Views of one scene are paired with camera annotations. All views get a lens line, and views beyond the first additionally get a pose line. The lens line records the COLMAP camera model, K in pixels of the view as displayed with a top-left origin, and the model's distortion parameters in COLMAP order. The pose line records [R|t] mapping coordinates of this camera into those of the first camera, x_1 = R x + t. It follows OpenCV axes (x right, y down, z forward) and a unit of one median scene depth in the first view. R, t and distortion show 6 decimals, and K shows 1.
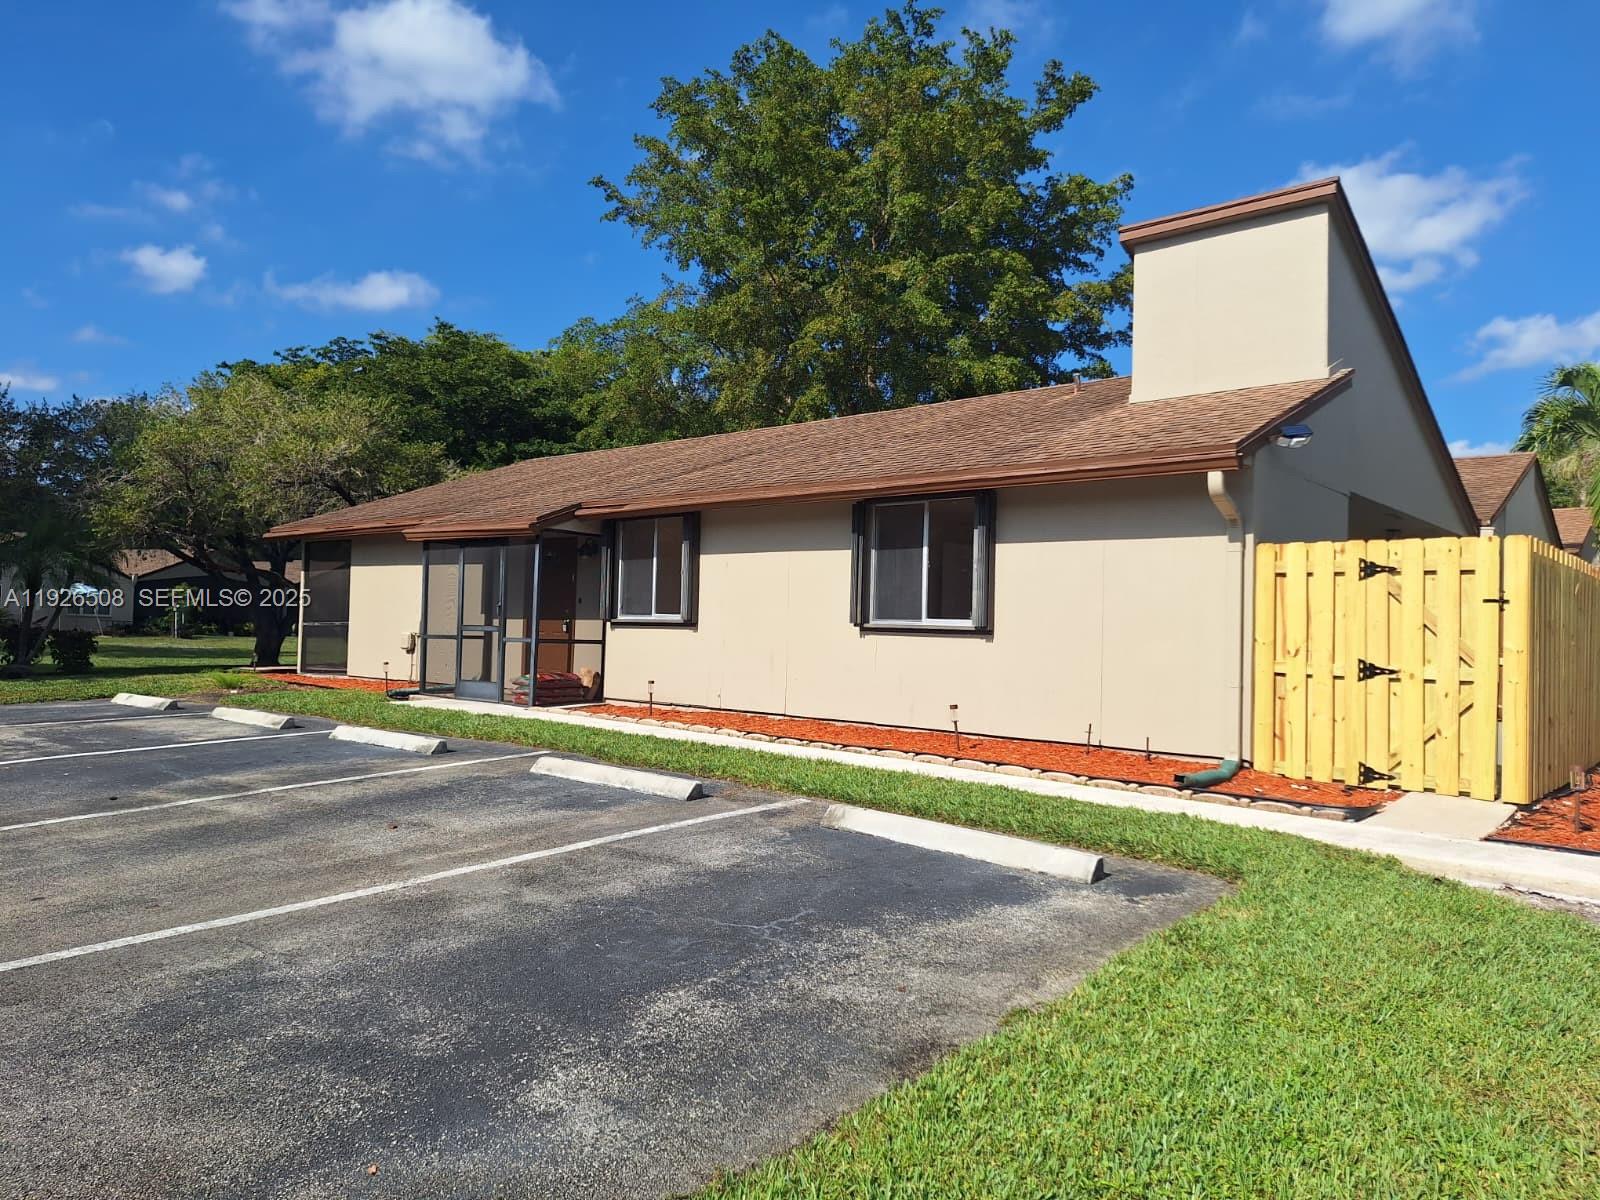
lens RADIAL K [[857.8, 0, 795.3], [0, 857.8, 610.7], [0, 0, 1]] dist [0.228068, -0.117491]
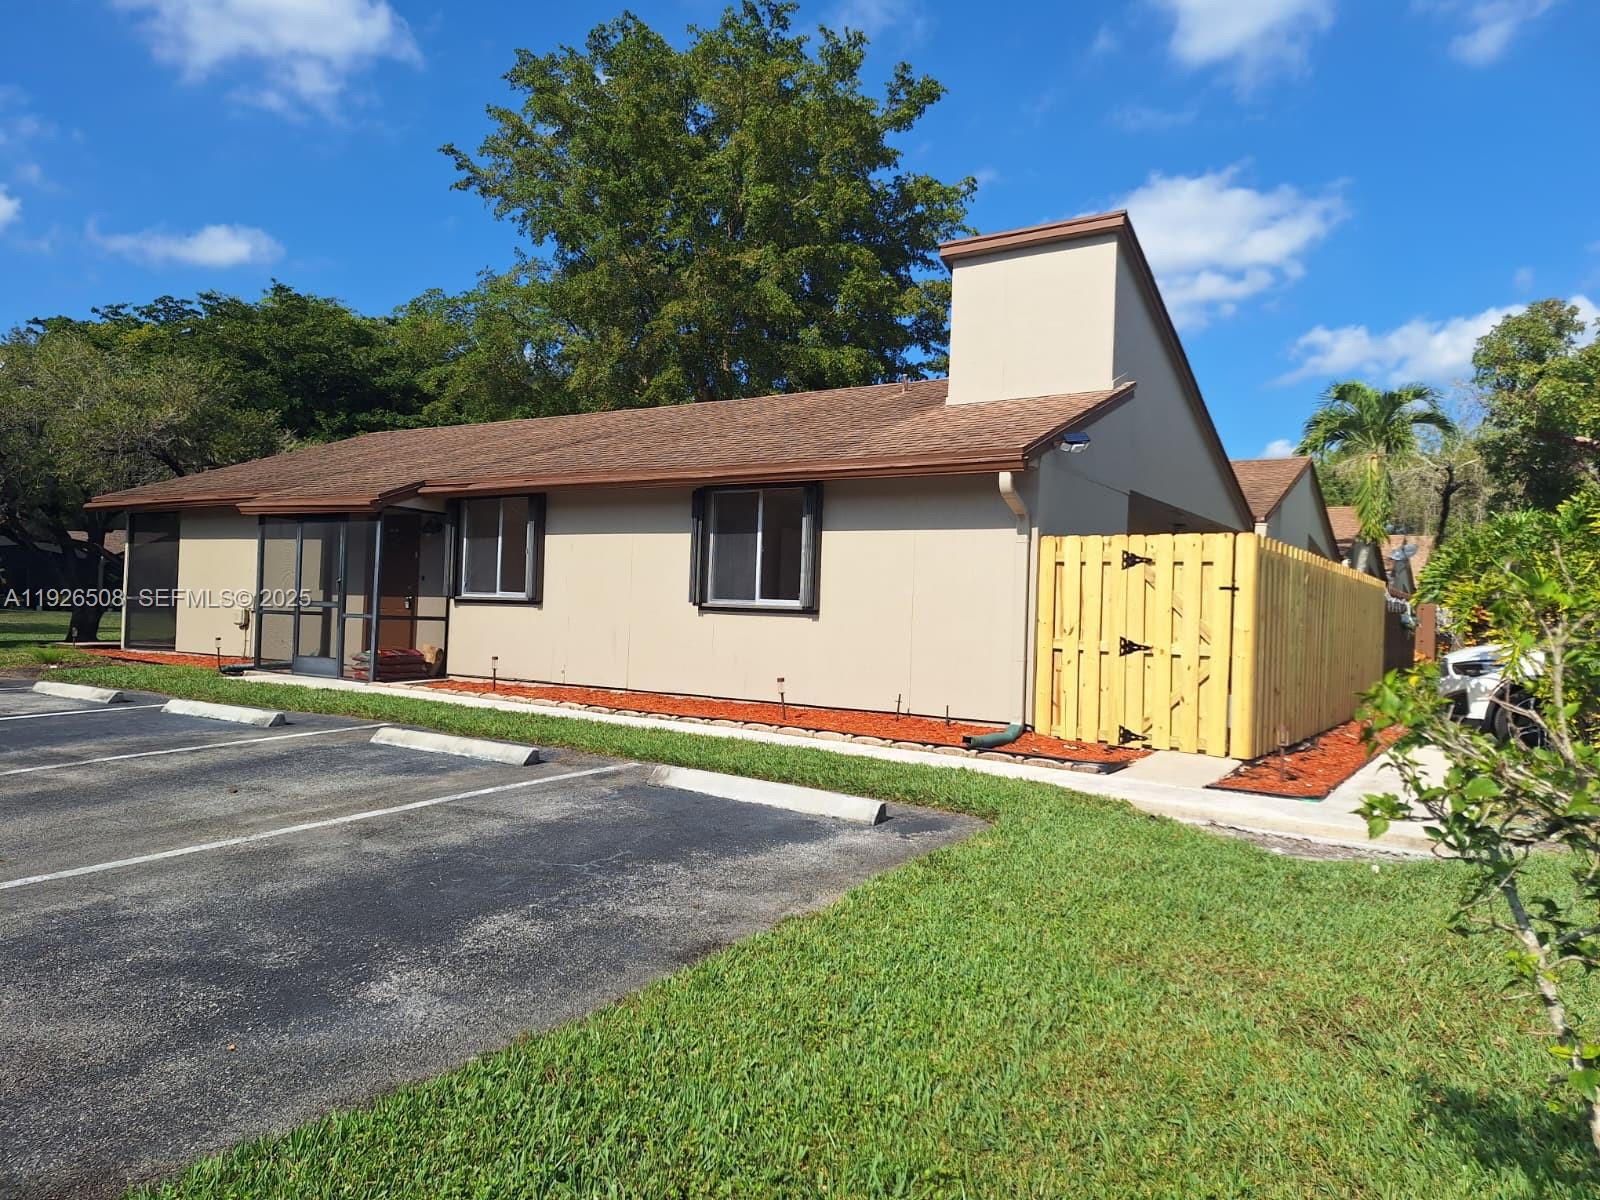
lens RADIAL K [[1038.7, 0, 800.0], [0, 1038.7, 600.0], [0, 0, 1]] dist [0.232315, -0.151769]
pose [[0.996547, 0.010399, 0.082374, 0.095522], [-0.011064, 0.999910, 0.007620, 0.000217], [-0.082288, -0.008505, 0.996572, -0.298722]]
